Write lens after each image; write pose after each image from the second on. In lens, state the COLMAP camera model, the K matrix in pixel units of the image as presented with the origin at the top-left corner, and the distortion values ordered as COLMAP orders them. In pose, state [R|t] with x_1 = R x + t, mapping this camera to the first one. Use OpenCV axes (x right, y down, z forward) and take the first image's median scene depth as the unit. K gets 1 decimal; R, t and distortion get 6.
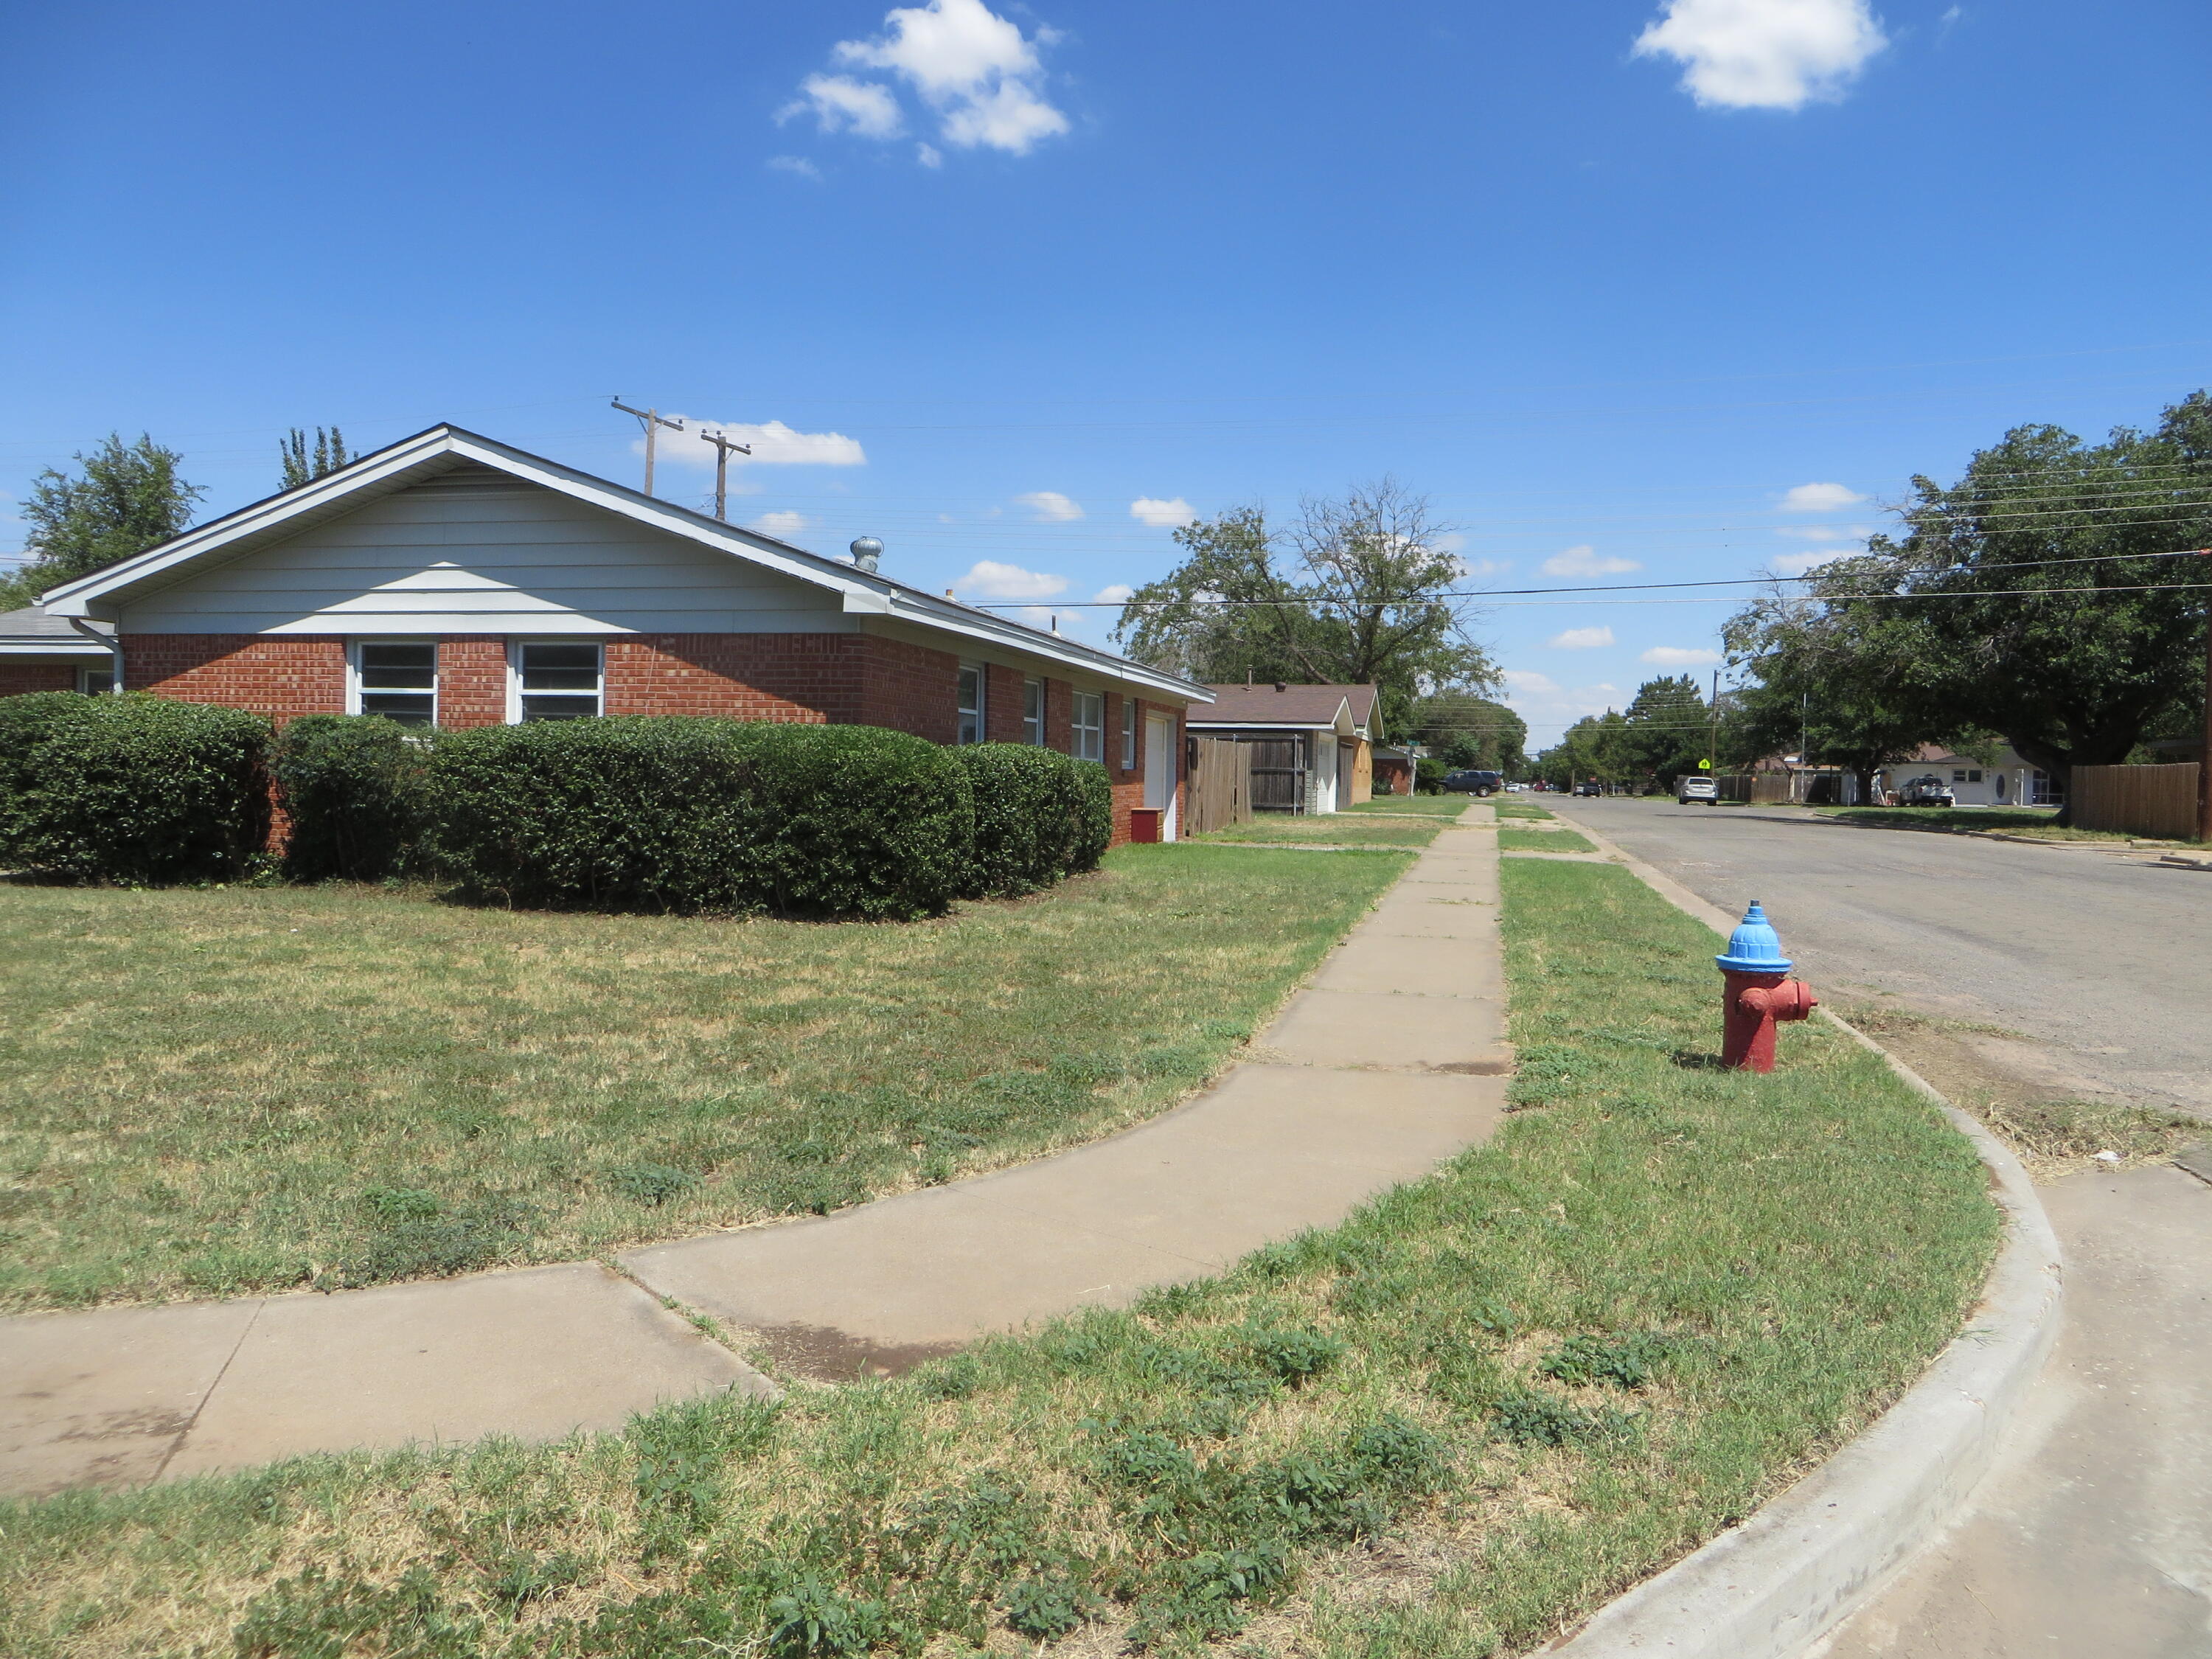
lens RADIAL K [[1691.4, 0, 1109.3], [0, 1691.4, 825.9], [0, 0, 1]] dist [0.002433, 0.005102]
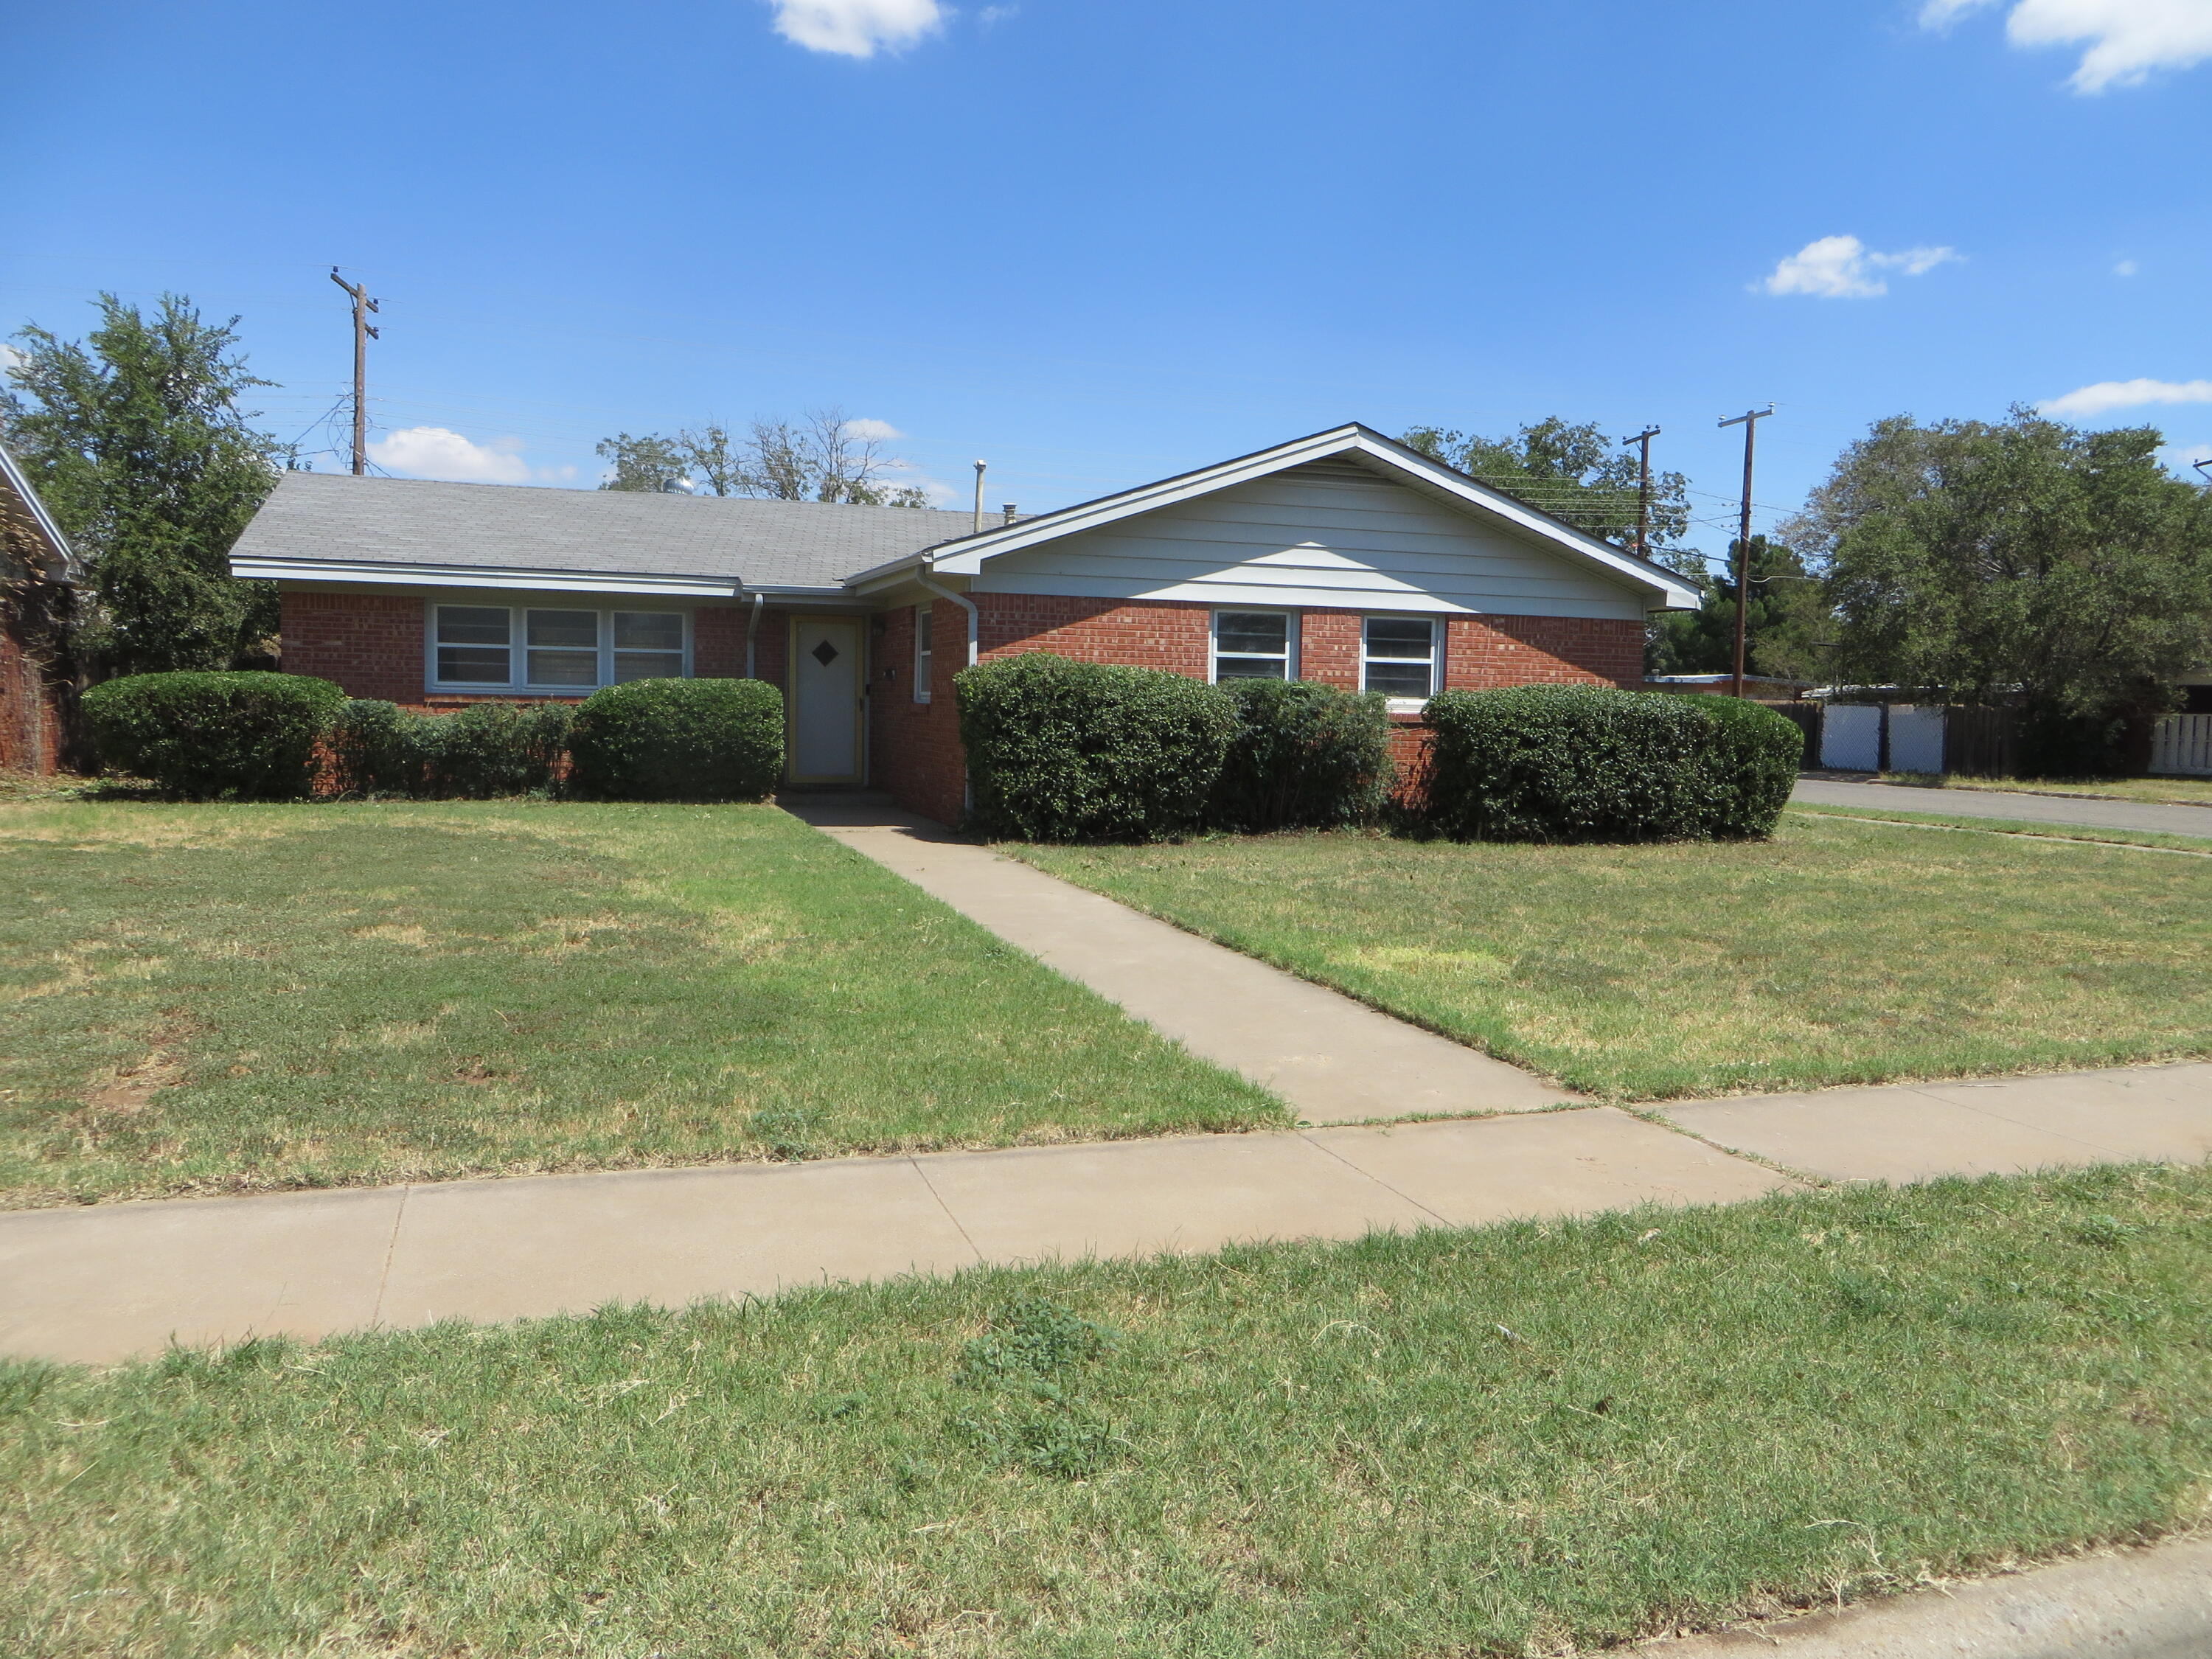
lens RADIAL K [[1691.4, 0, 1116.9], [0, 1691.4, 834.9], [0, 0, 1]] dist [0.002433, 0.005102]
pose [[0.830203, -0.045326, 0.555615, -1.141158], [0.013984, 0.998069, 0.060527, -0.032168], [-0.557285, -0.042480, 0.829234, 0.134463]]
